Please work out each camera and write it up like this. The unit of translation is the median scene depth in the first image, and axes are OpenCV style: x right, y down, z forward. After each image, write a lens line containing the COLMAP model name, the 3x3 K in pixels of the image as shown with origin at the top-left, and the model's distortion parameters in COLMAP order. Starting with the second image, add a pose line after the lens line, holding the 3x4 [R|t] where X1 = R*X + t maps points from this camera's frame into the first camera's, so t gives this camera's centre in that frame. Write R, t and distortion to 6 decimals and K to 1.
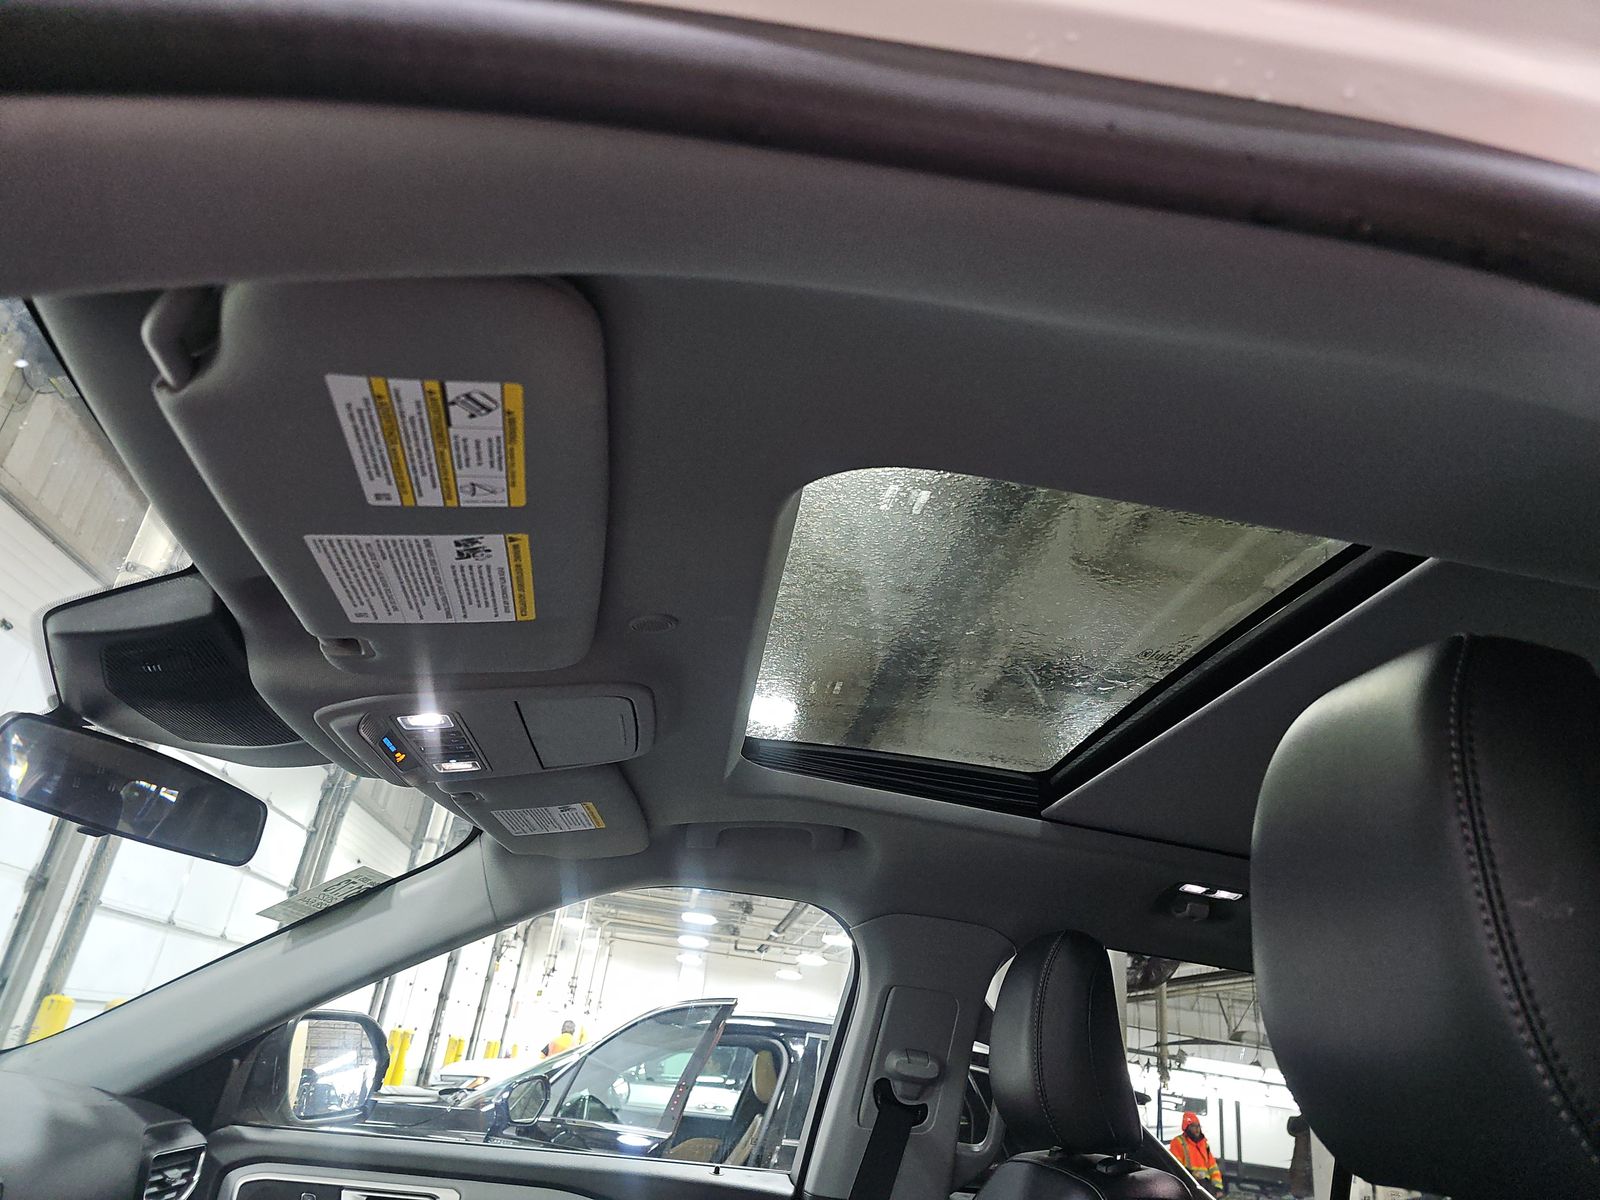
lens RADIAL K [[1058.4, 0, 801.2], [0, 1058.4, 597.3], [0, 0, 1]] dist [0.038316, -0.030137]
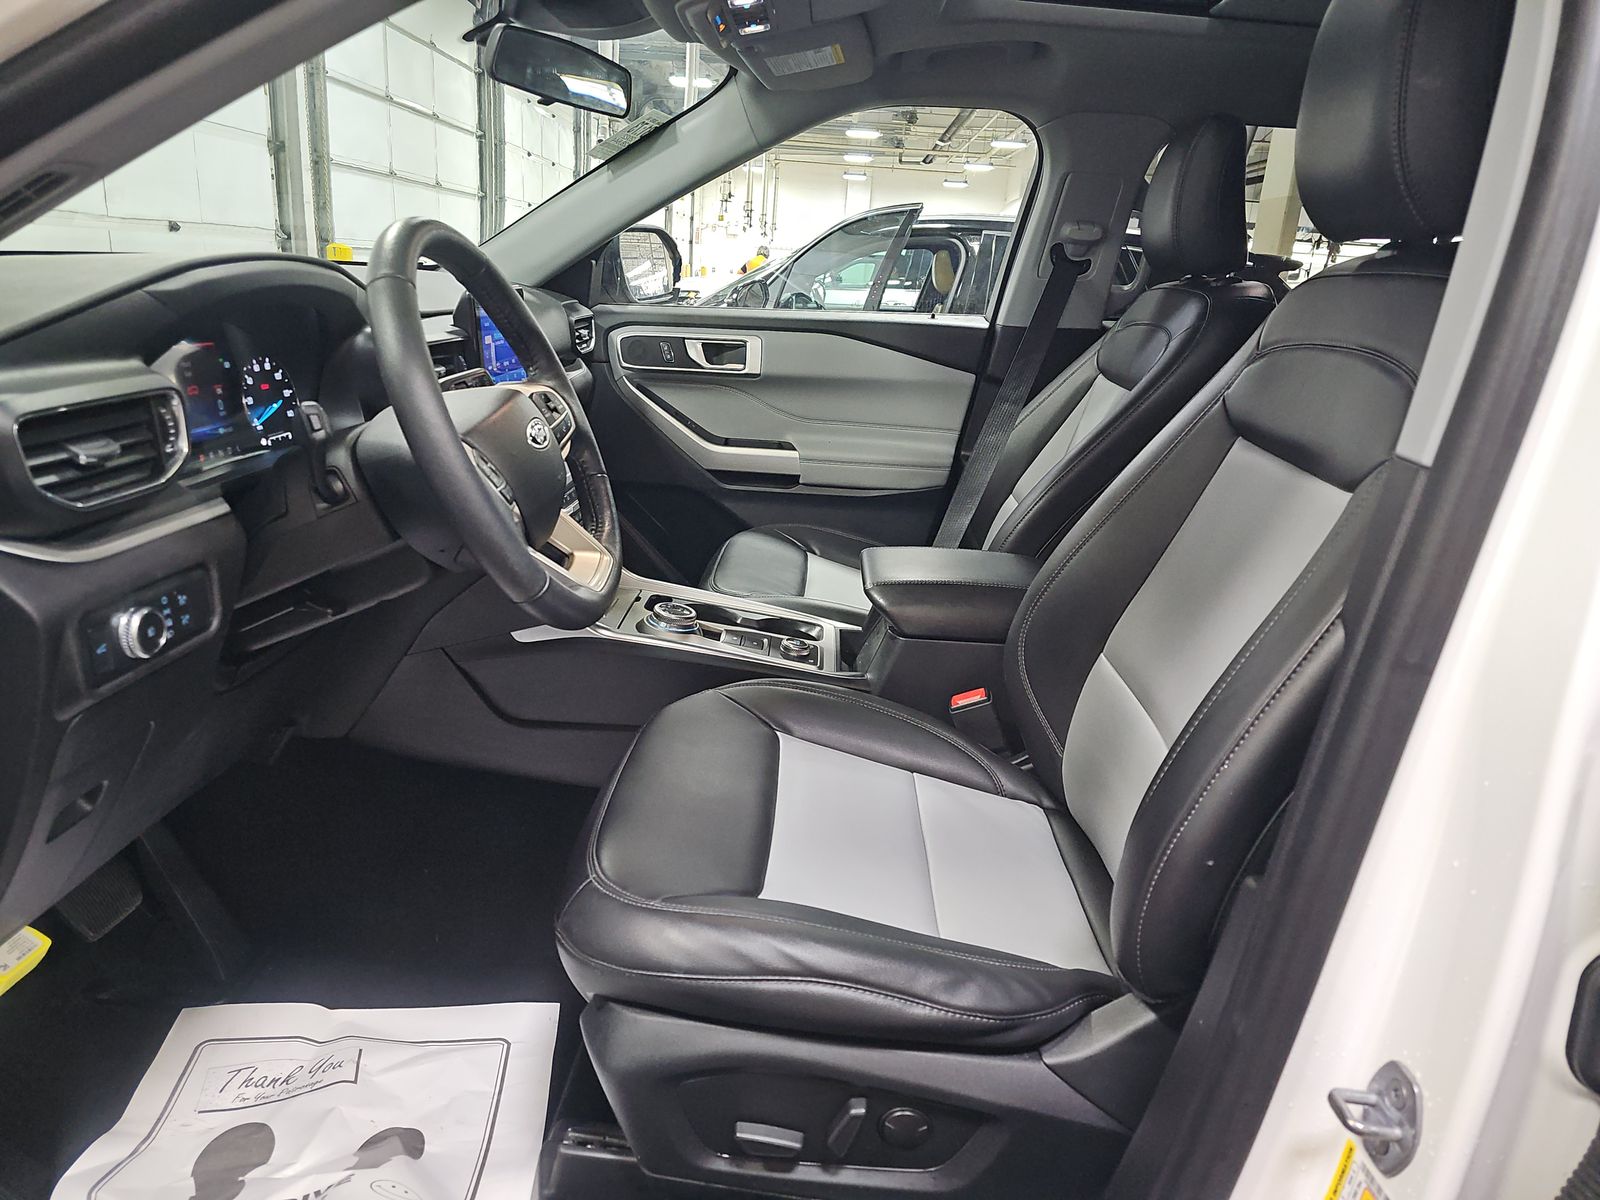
lens RADIAL K [[1058.4, 0, 796.2], [0, 1058.4, 601.4], [0, 0, 1]] dist [0.038316, -0.030137]
pose [[0.986961, -0.013168, -0.160423, -0.017055], [0.114444, 0.758241, 0.641851, -0.045431], [0.113187, -0.651841, 0.749861, -0.145022]]
